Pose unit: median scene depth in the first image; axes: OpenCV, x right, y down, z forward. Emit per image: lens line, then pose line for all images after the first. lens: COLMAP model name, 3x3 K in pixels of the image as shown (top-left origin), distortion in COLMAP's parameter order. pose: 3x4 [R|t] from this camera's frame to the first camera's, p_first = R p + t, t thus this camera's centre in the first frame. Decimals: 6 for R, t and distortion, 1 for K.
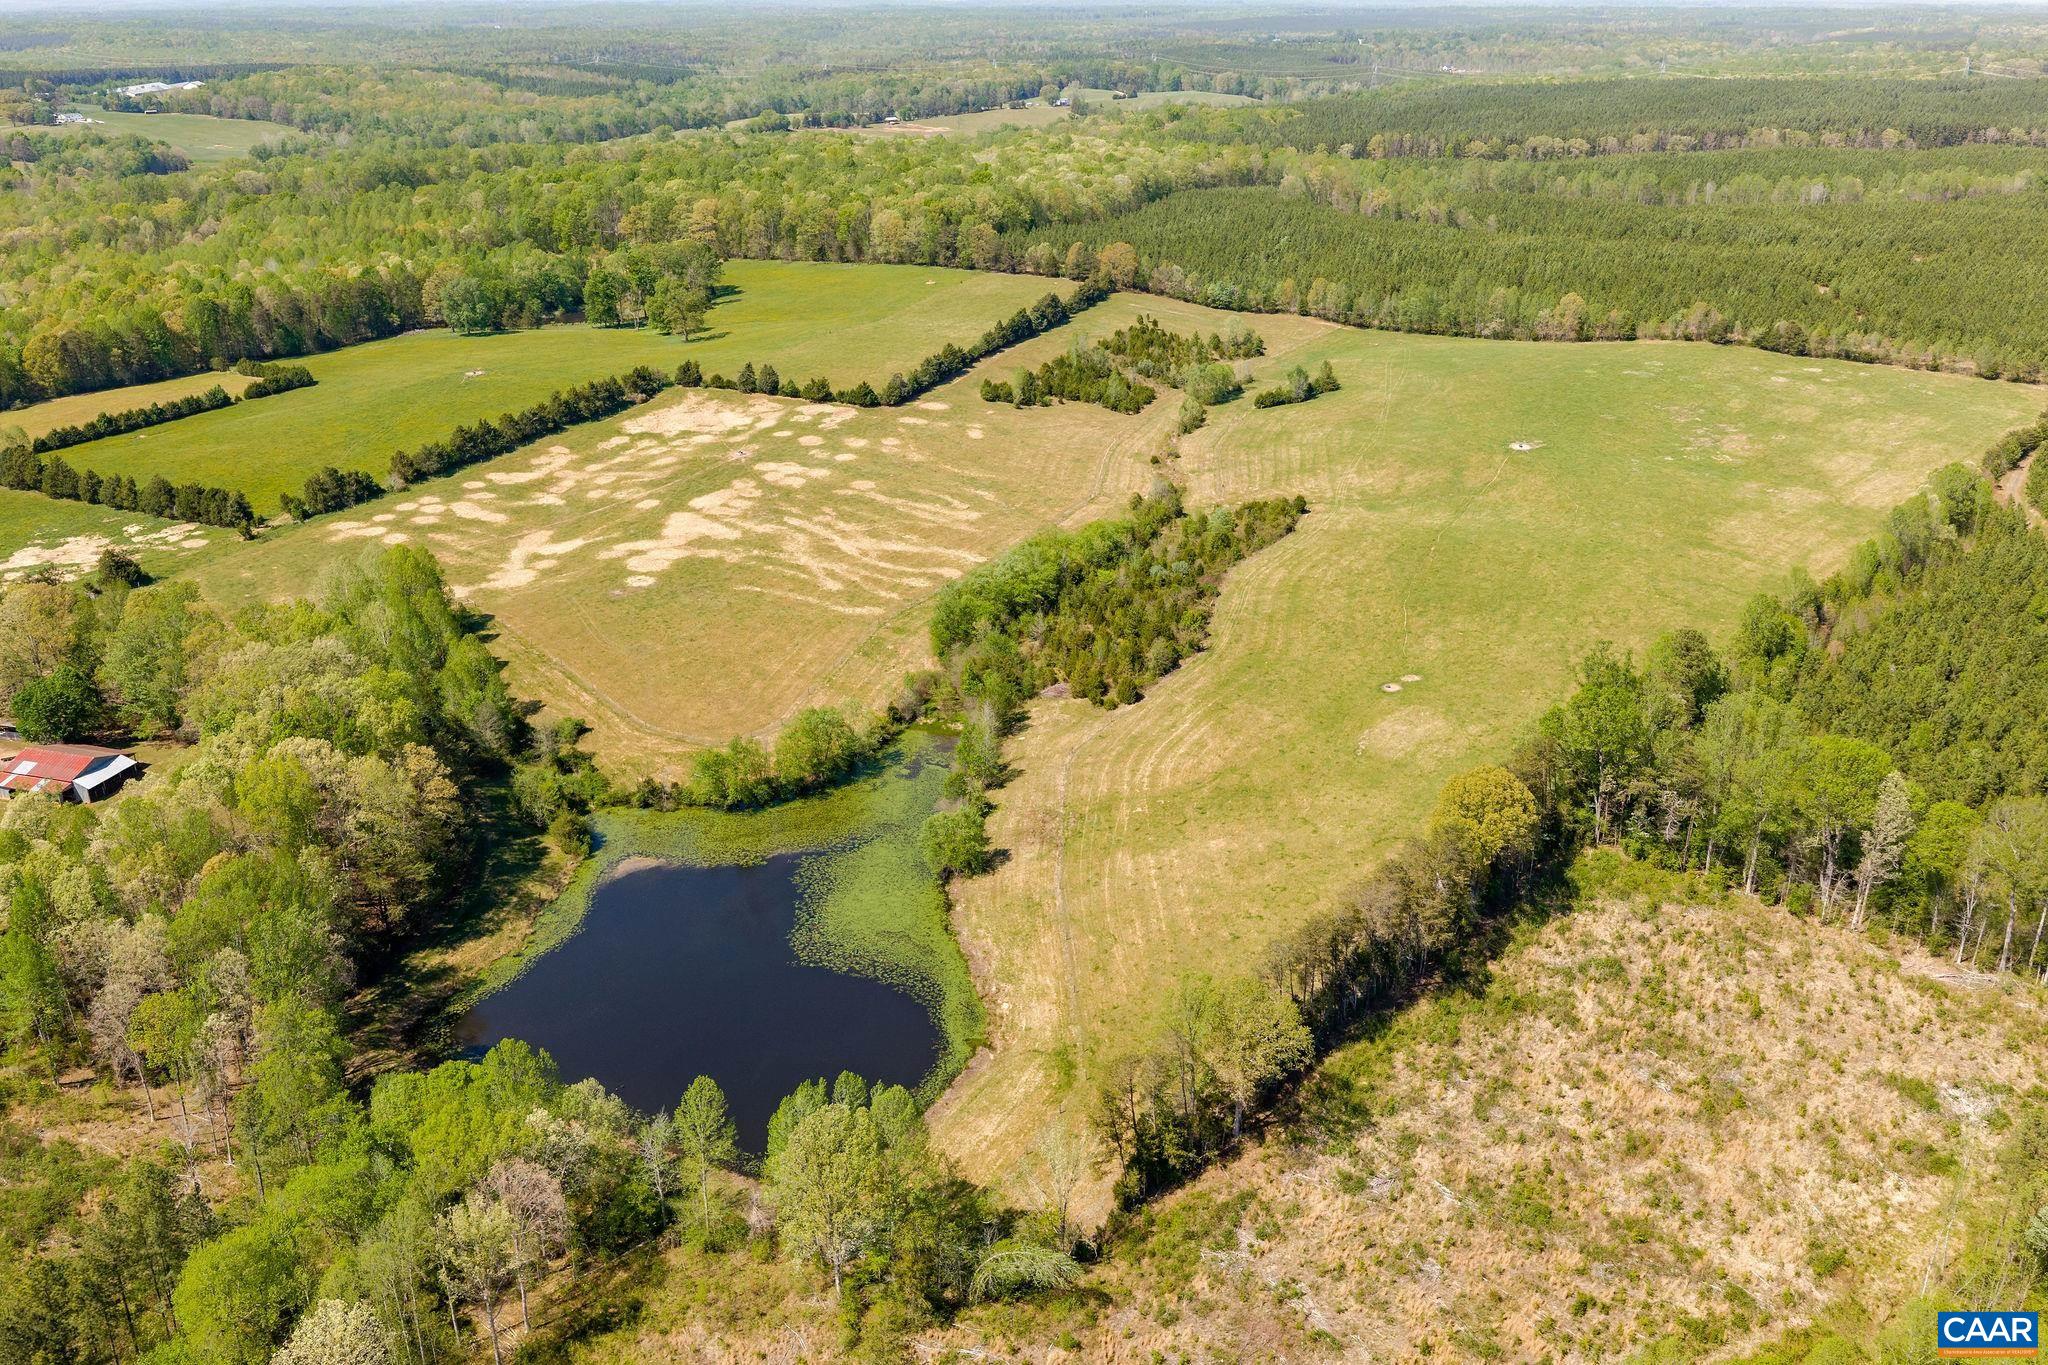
lens RADIAL K [[1699.5, 0, 1022.3], [0, 1699.5, 689.9], [0, 0, 1]] dist [0.020394, -0.036395]
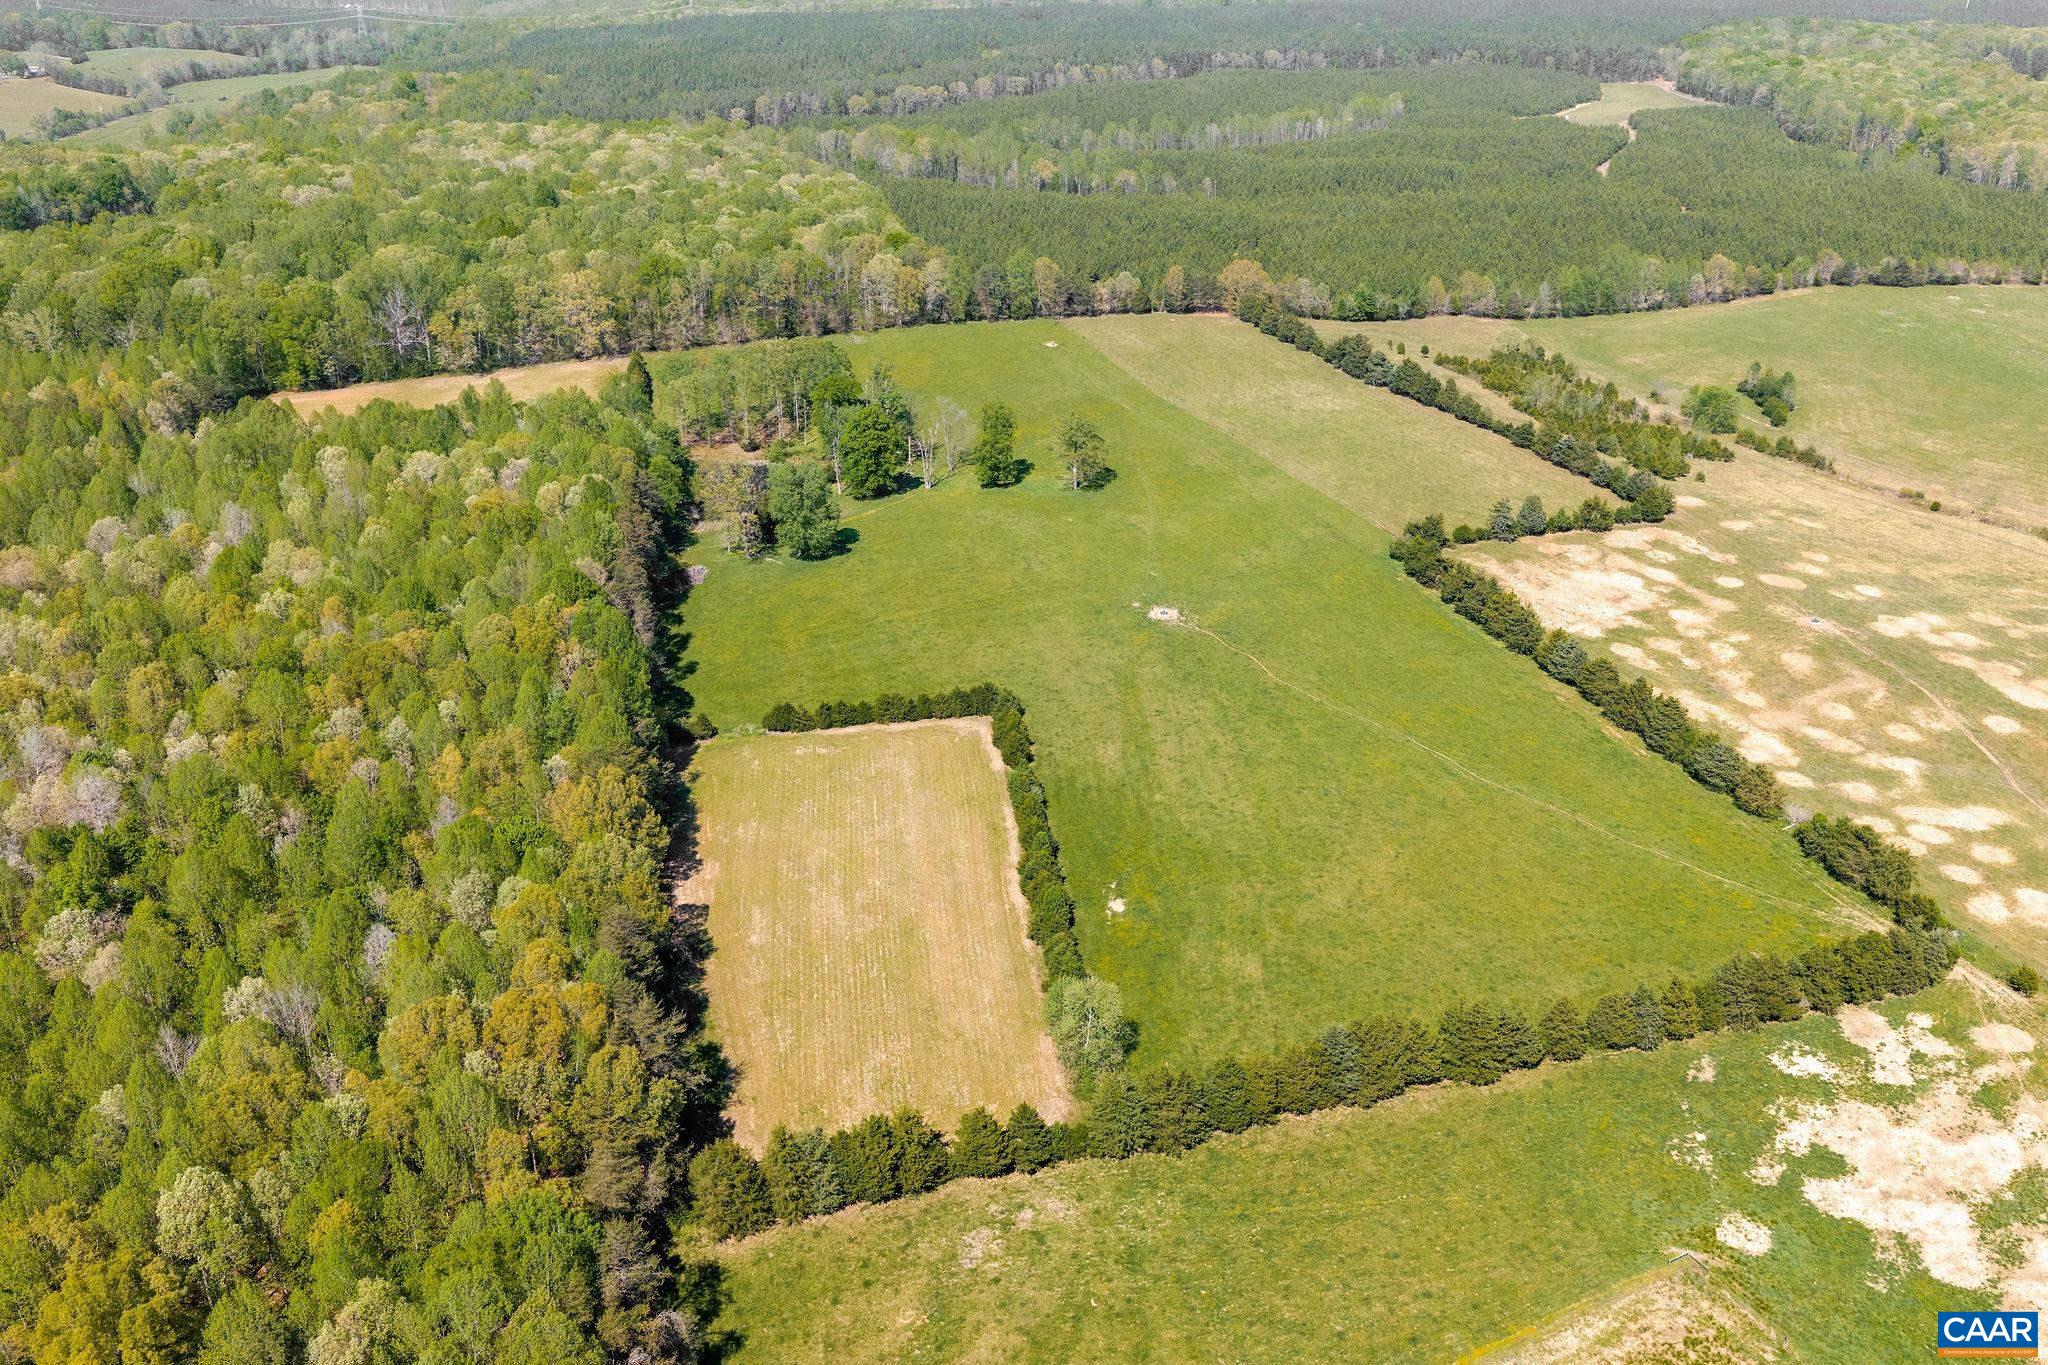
lens RADIAL K [[1699.5, 0, 1022.3], [0, 1699.5, 689.9], [0, 0, 1]] dist [0.020394, -0.036395]
pose [[0.716818, -0.286732, 0.635575, -0.783847], [0.260455, 0.955661, 0.137386, -0.267307], [-0.646788, 0.067058, 0.759716, 0.596479]]
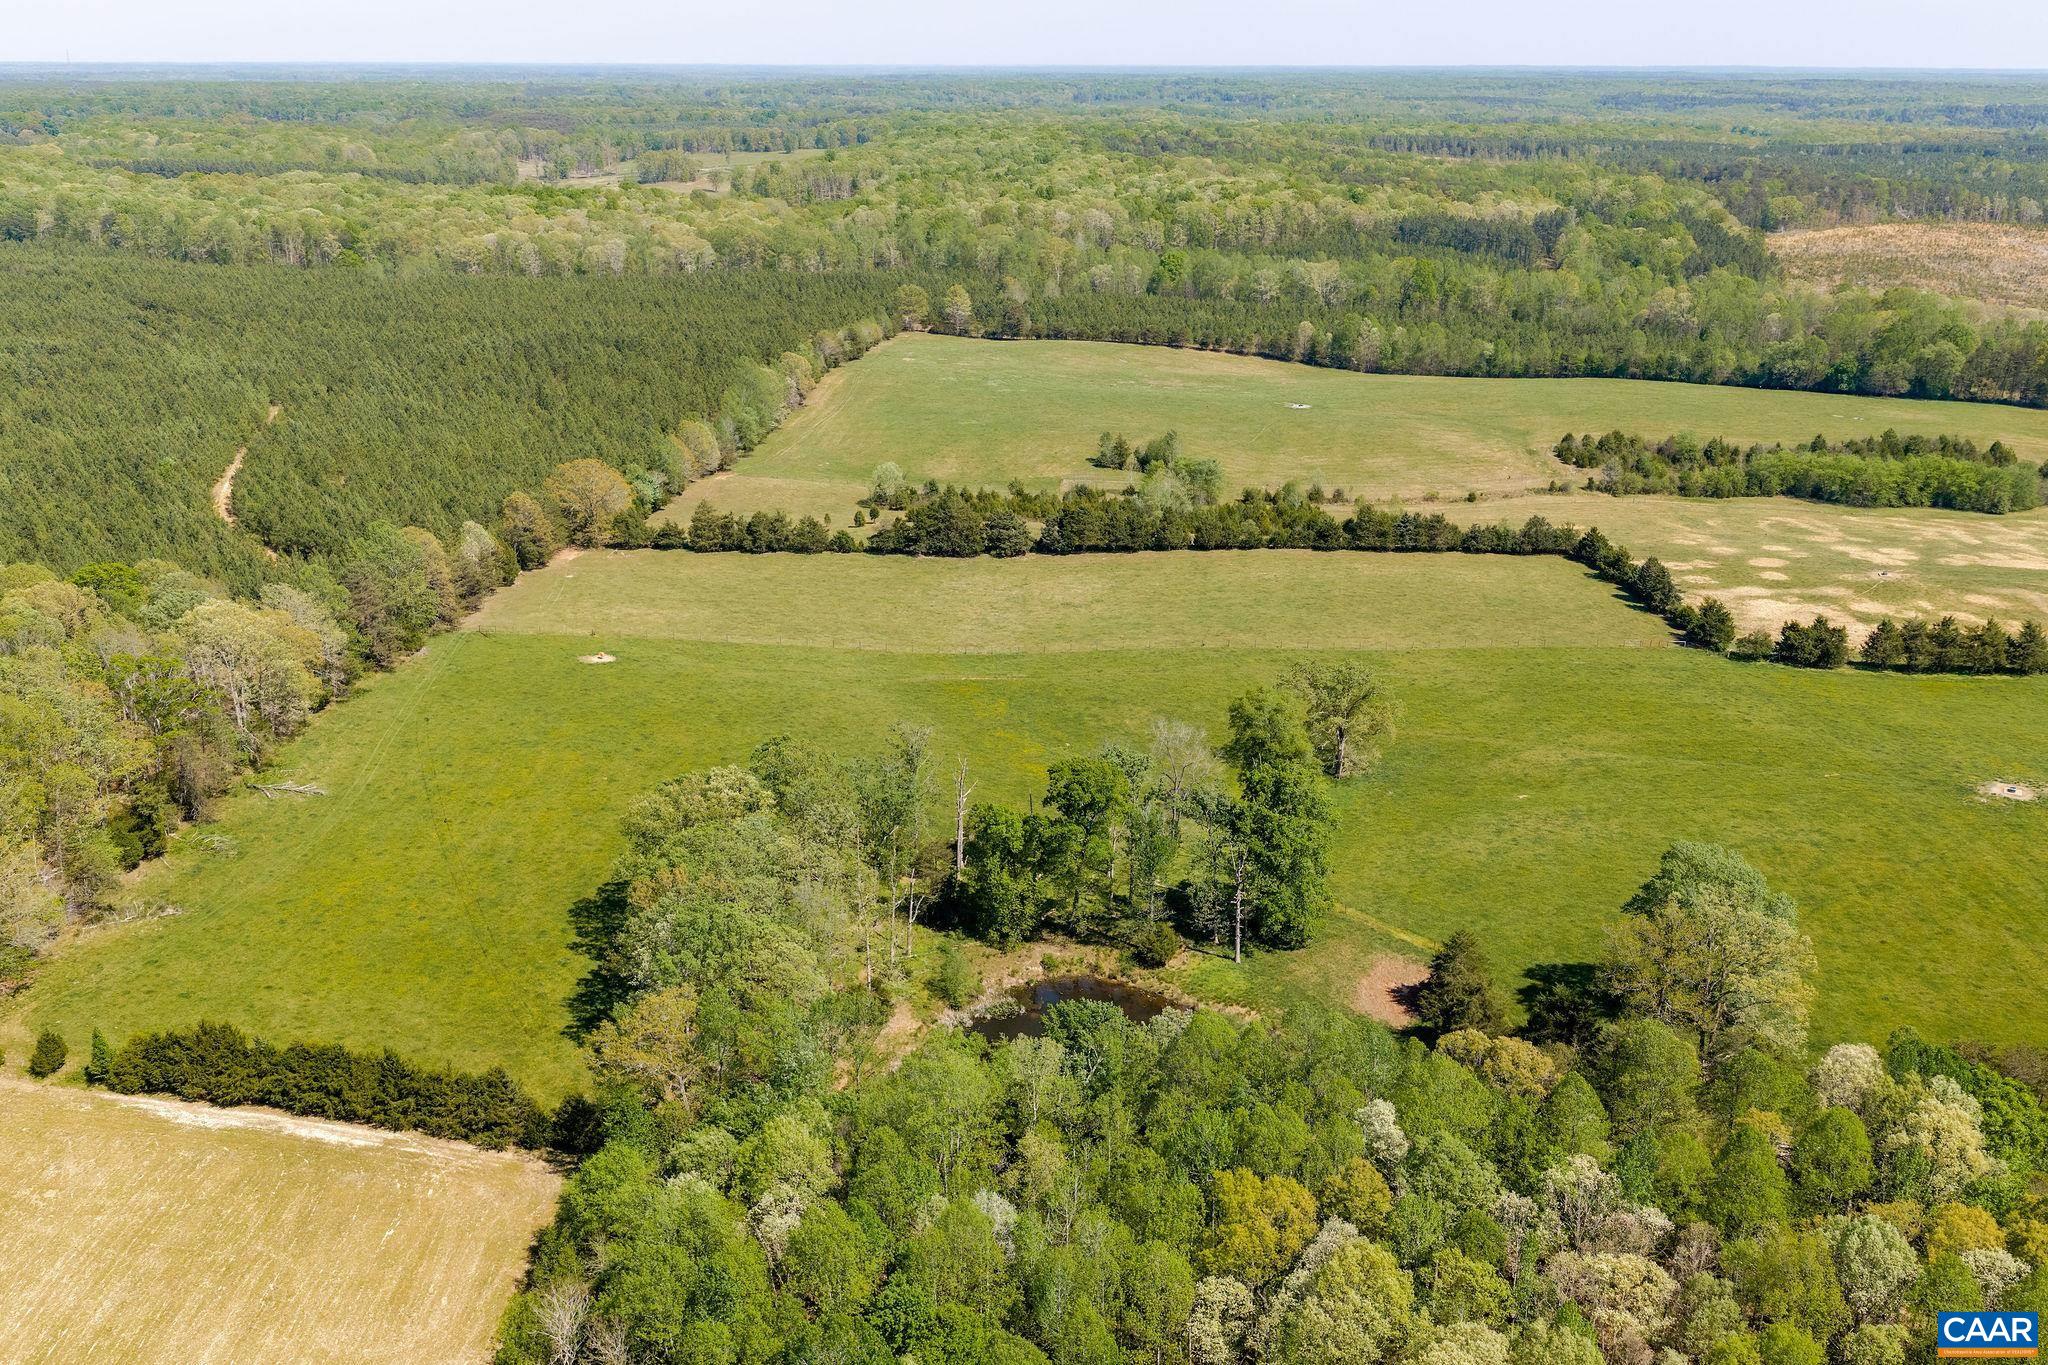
lens RADIAL K [[1784.3, 0, 1067.4], [0, 1784.3, 677.6], [0, 0, 1]] dist [0.019104, -0.031837]
pose [[-0.426644, -0.294363, 0.855176, -0.627304], [0.344996, 0.821087, 0.454746, -0.524765], [-0.836034, 0.489047, -0.248758, 1.359627]]
